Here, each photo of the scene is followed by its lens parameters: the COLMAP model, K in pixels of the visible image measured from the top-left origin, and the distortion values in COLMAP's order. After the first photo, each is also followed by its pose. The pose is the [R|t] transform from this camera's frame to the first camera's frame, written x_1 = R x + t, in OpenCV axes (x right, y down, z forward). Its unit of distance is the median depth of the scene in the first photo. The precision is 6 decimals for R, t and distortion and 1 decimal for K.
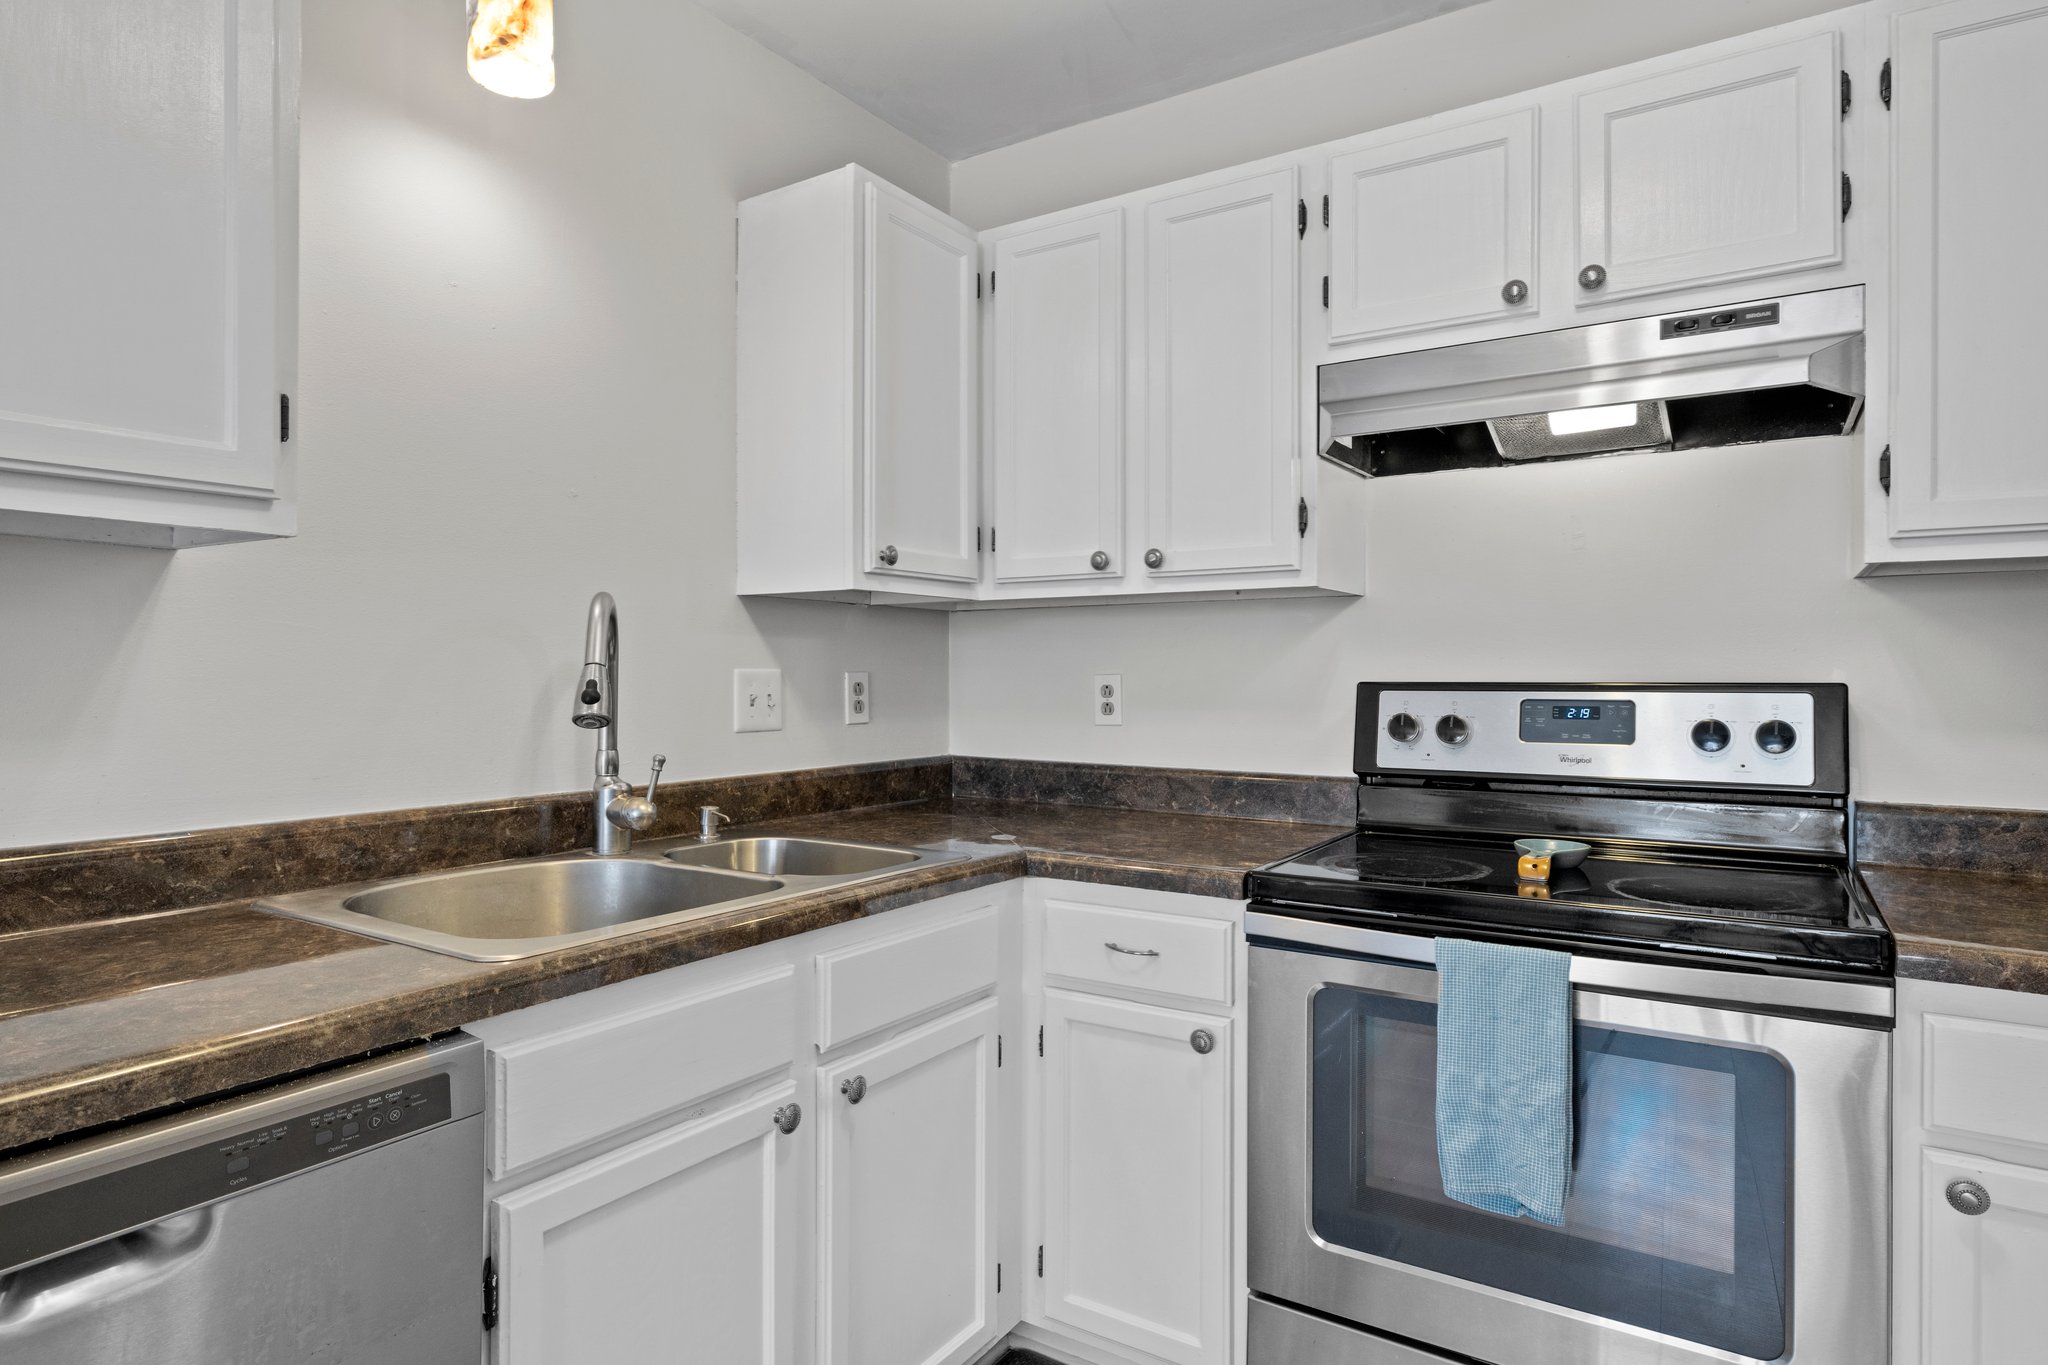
lens RADIAL K [[1128.7, 0, 1022.8], [0, 1128.7, 677.2], [0, 0, 1]] dist [-0.001604, -0.000422]
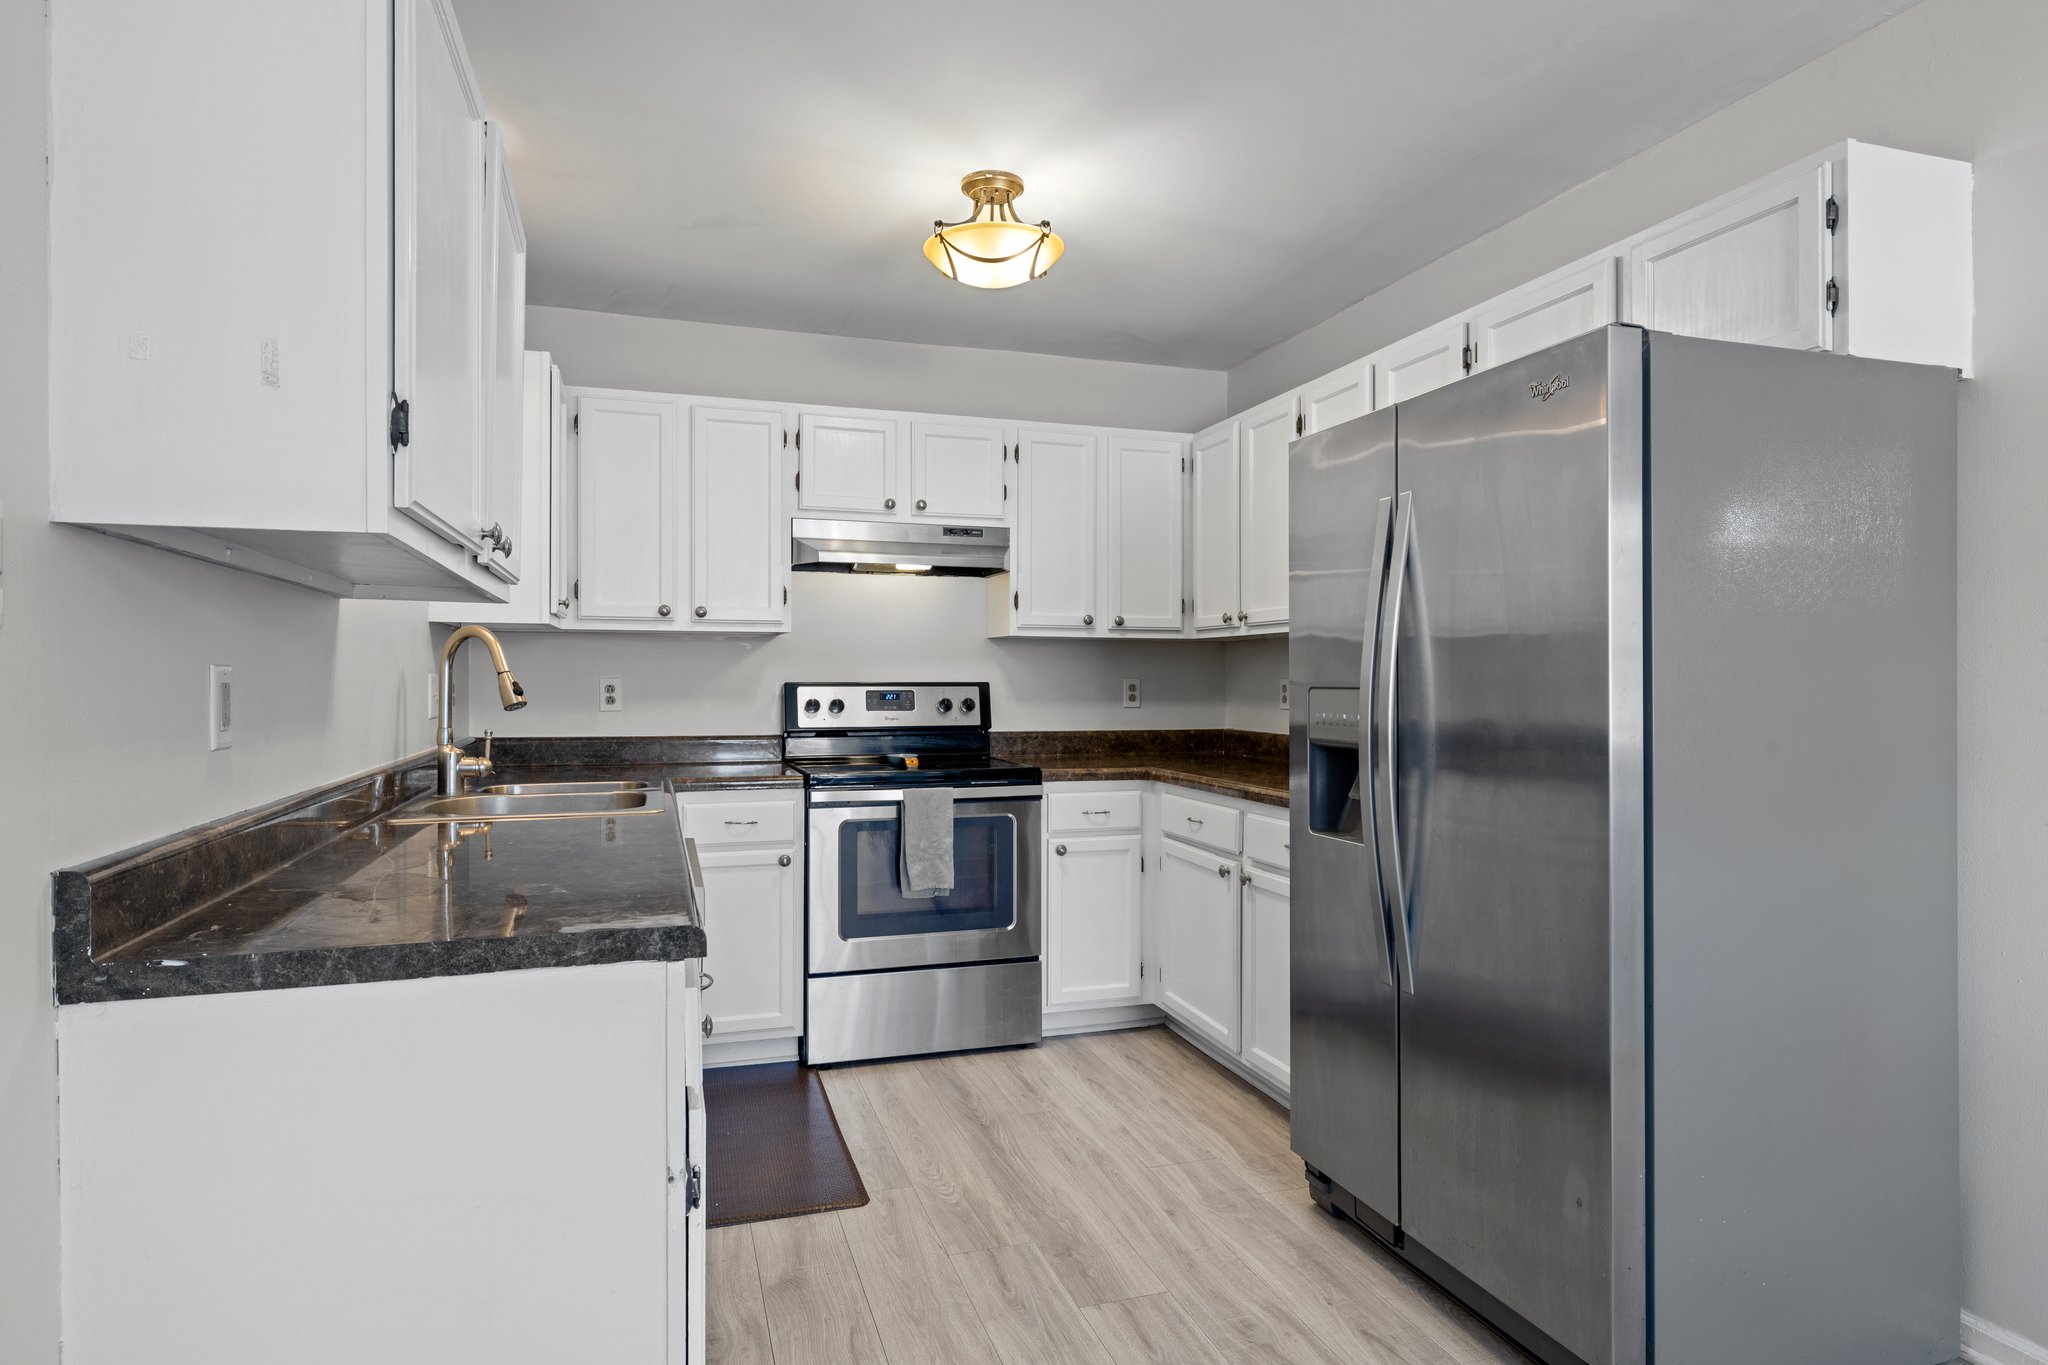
lens RADIAL K [[1128.7, 0, 1022.8], [0, 1128.7, 677.2], [0, 0, 1]] dist [-0.001604, -0.000422]
pose [[0.628374, 0.001539, 0.777910, -1.064536], [-0.000138, 0.999998, -0.001867, -0.000851], [-0.777912, 0.001066, 0.628373, -0.556064]]
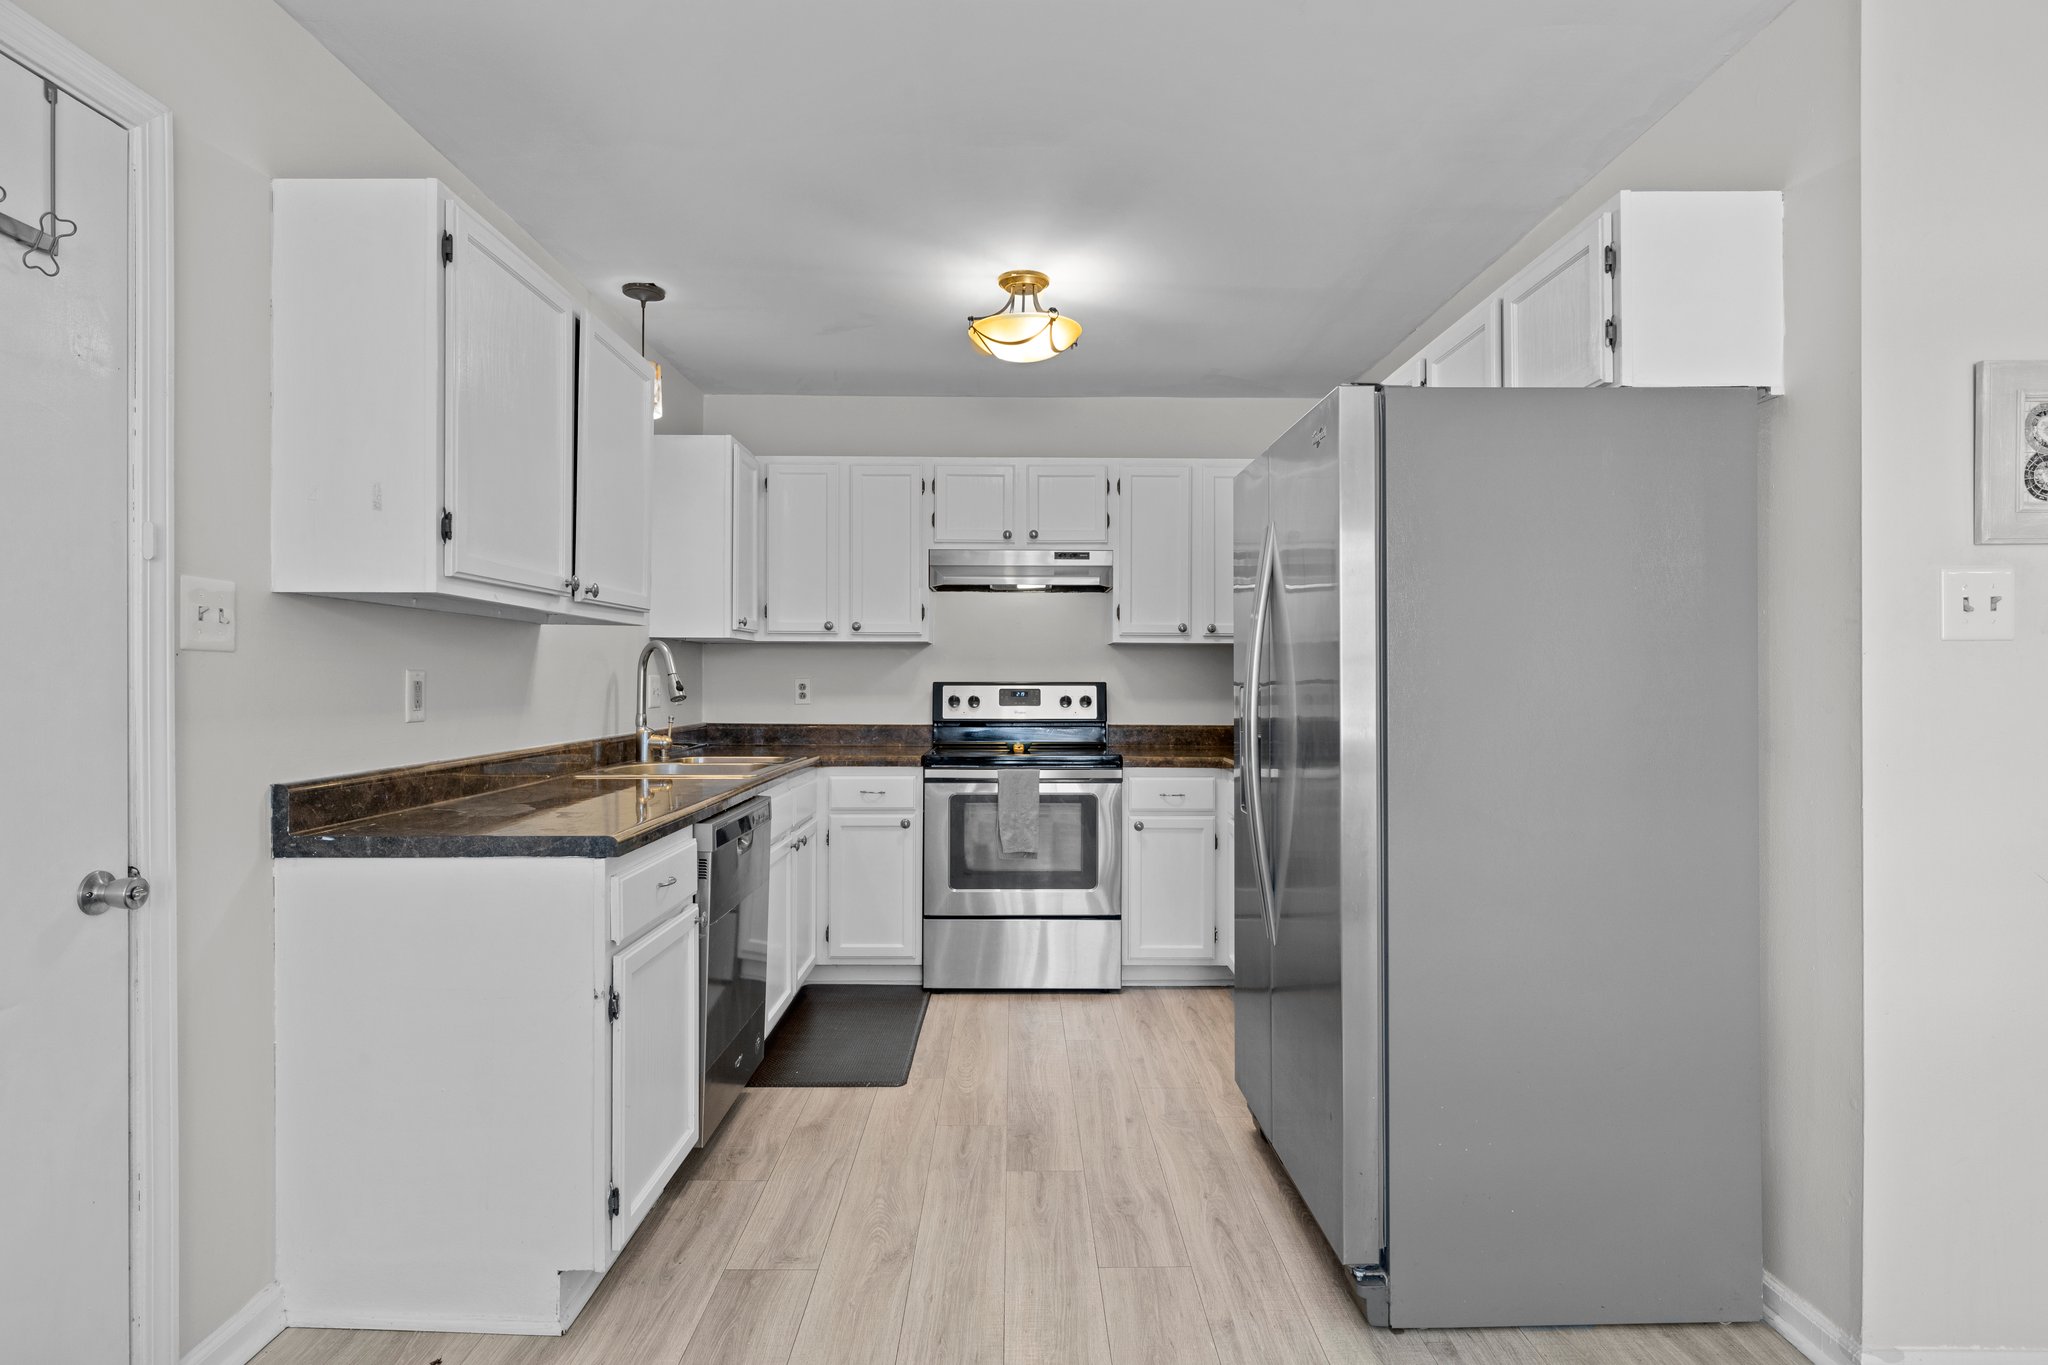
lens RADIAL K [[1061.6, 0, 1024.1], [0, 1061.6, 672.3], [0, 0, 1]] dist [-0.003321, -0.000243]
pose [[0.831449, 0.004790, 0.555581, -0.881153], [-0.001168, 0.999976, -0.006874, -0.000802], [-0.555600, 0.005067, 0.831434, -1.053400]]
